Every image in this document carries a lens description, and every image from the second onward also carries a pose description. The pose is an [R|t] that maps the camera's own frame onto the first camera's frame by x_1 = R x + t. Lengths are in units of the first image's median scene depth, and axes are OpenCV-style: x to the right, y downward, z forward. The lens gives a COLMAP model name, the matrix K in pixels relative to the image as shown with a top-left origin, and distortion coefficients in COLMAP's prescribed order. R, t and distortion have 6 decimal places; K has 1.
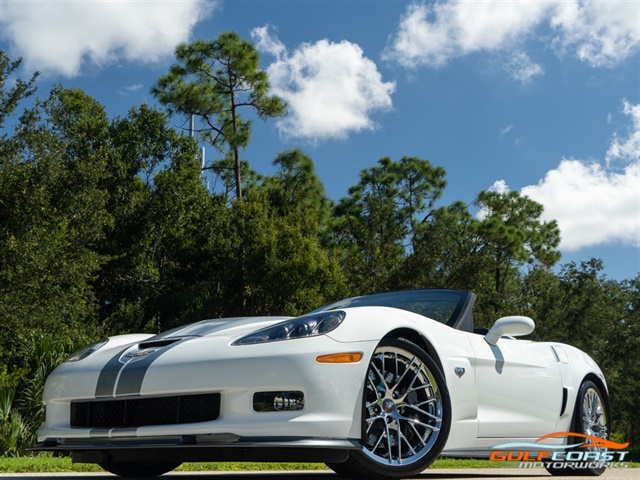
lens RADIAL K [[849.3, 0, 311.0], [0, 849.3, 240.0], [0, 0, 1]] dist [0.009328, 0.036703]
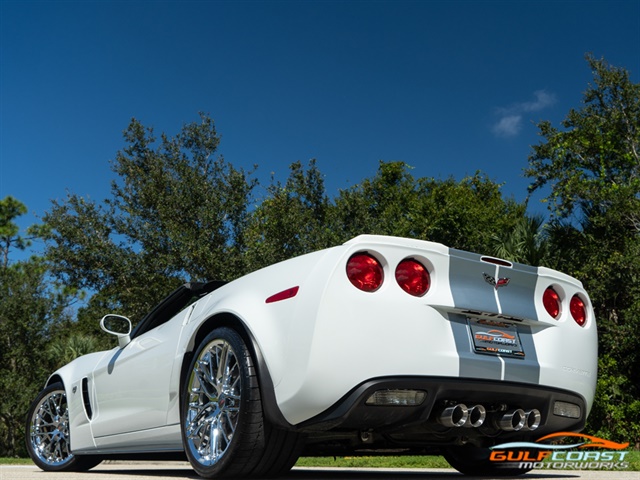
lens RADIAL K [[738.9, 0, 331.8], [0, 738.9, 238.6], [0, 0, 1]] dist [0.012868, 0.029522]
pose [[-0.355560, -0.269411, -0.894983, 0.191896], [0.238337, 0.899765, -0.365538, 0.077639], [0.903755, -0.343278, -0.255710, 0.293577]]
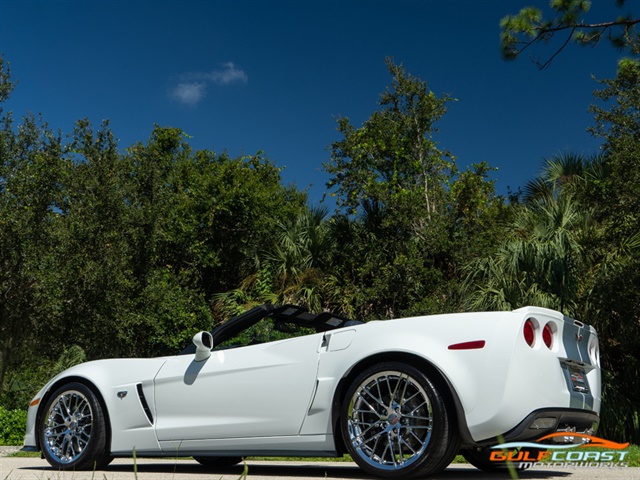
lens RADIAL K [[826.2, 0, 327.8], [0, 826.2, 237.2], [0, 0, 1]] dist [0.011427, 0.008506]
pose [[0.038832, -0.242758, -0.969309, 0.264384], [0.253292, 0.940751, -0.225458, 0.051154], [0.966610, -0.236763, 0.098020, 0.211381]]
